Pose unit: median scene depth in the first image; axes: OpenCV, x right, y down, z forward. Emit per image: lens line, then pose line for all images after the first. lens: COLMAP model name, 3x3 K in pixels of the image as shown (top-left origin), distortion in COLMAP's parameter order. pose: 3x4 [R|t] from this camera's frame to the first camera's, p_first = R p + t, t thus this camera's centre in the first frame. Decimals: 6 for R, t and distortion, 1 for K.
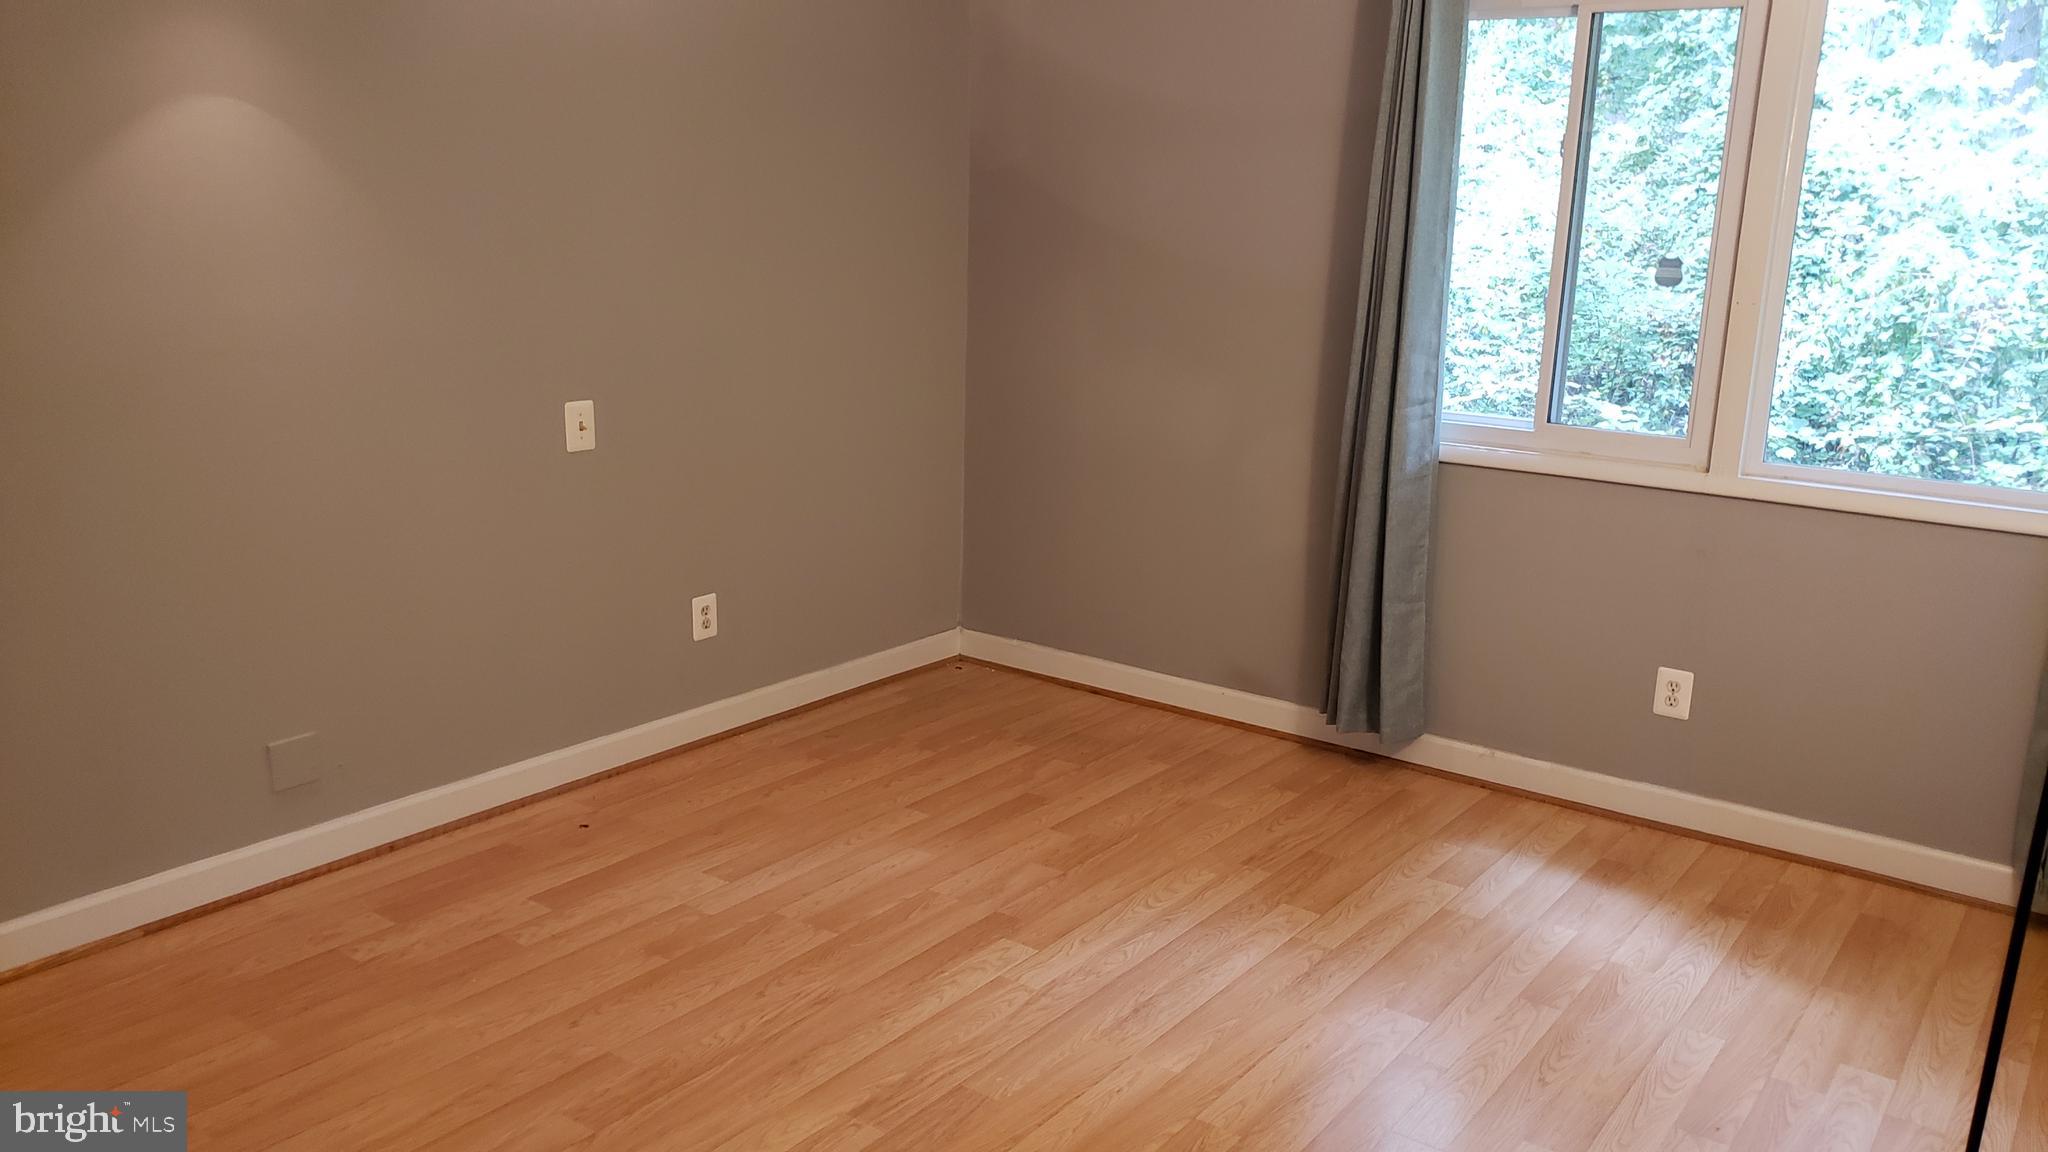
lens RADIAL K [[1574.2, 0, 1072.1], [0, 1574.2, 609.9], [0, 0, 1]] dist [0.004440, 0.004999]
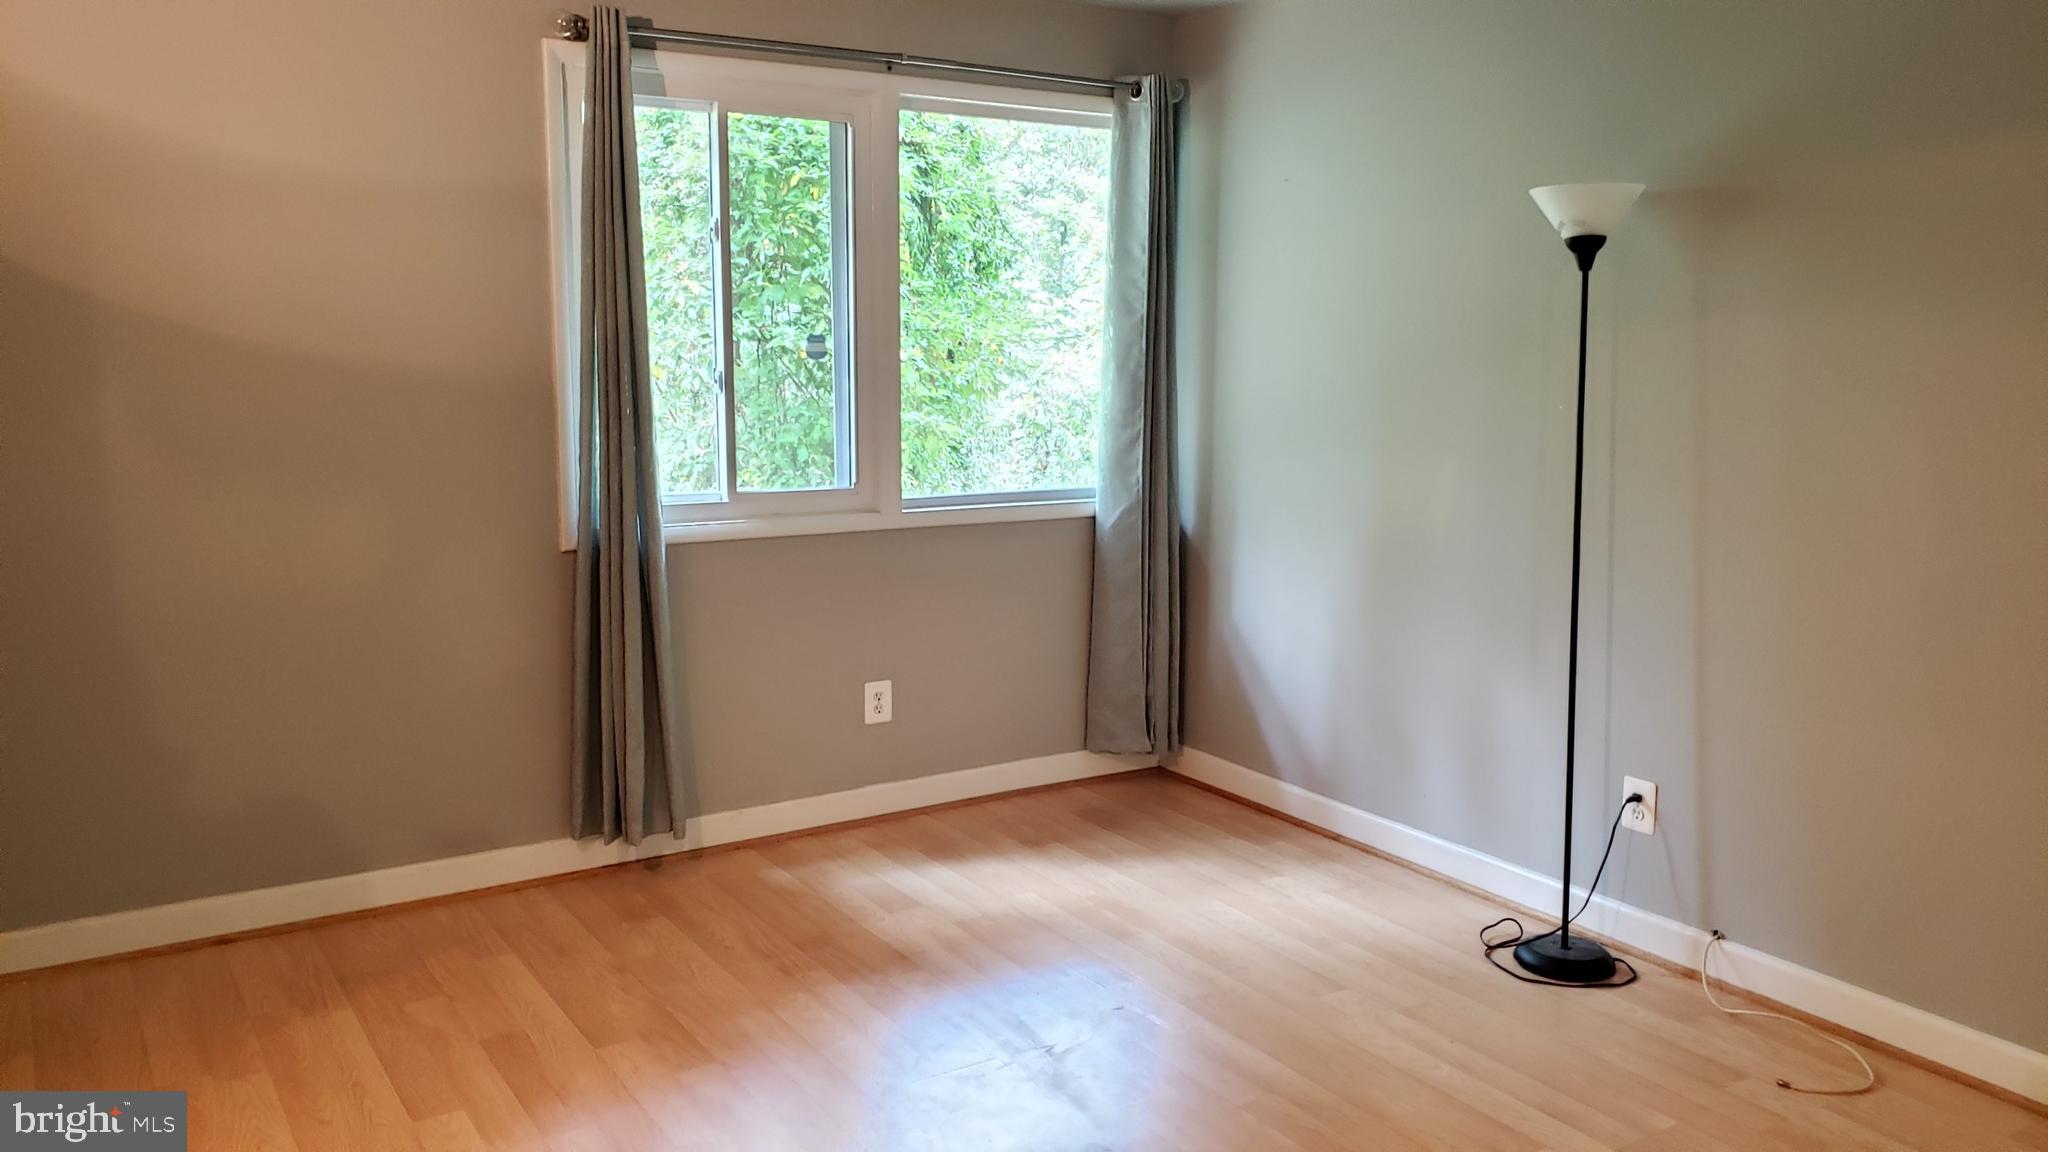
lens RADIAL K [[1574.2, 0, 1072.1], [0, 1574.2, 609.9], [0, 0, 1]] dist [0.004440, 0.004999]
pose [[0.346680, -0.195628, 0.917356, -0.622240], [0.233160, 0.965285, 0.117735, -0.116918], [-0.908543, 0.173074, 0.380258, 0.414207]]
